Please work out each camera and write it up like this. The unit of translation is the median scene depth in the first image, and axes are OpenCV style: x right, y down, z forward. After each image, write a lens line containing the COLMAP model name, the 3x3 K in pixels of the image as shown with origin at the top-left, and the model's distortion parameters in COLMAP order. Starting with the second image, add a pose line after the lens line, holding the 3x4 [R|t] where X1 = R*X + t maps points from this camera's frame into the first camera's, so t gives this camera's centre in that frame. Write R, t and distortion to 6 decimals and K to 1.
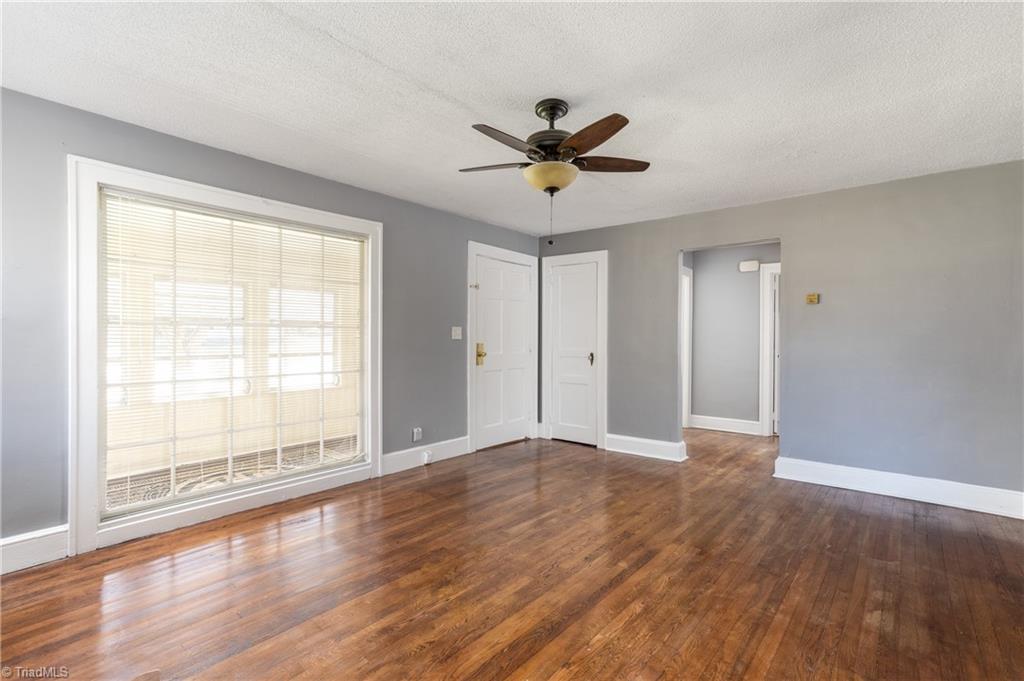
lens RADIAL K [[491.0, 0, 514.9], [0, 491.0, 338.0], [0, 0, 1]] dist [-0.004417, 0.000533]
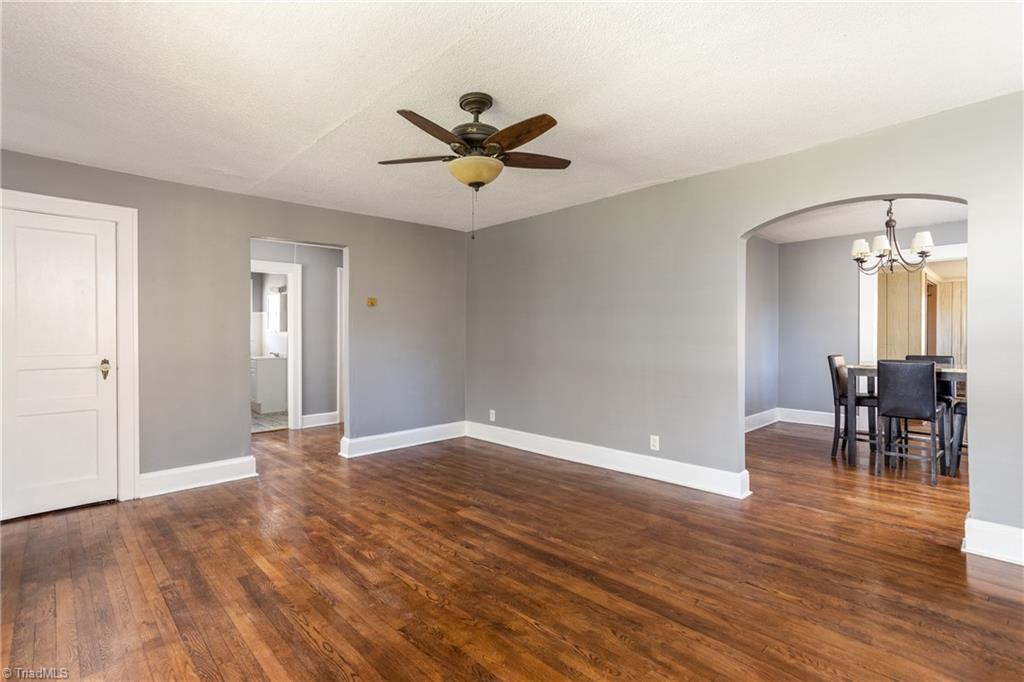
lens RADIAL K [[491.0, 0, 514.4], [0, 491.0, 338.4], [0, 0, 1]] dist [-0.004417, 0.000533]
pose [[0.110583, -0.008277, 0.993832, -0.865491], [0.007182, 0.999946, 0.007529, 0.002392], [-0.993841, 0.006305, 0.110637, 0.786694]]
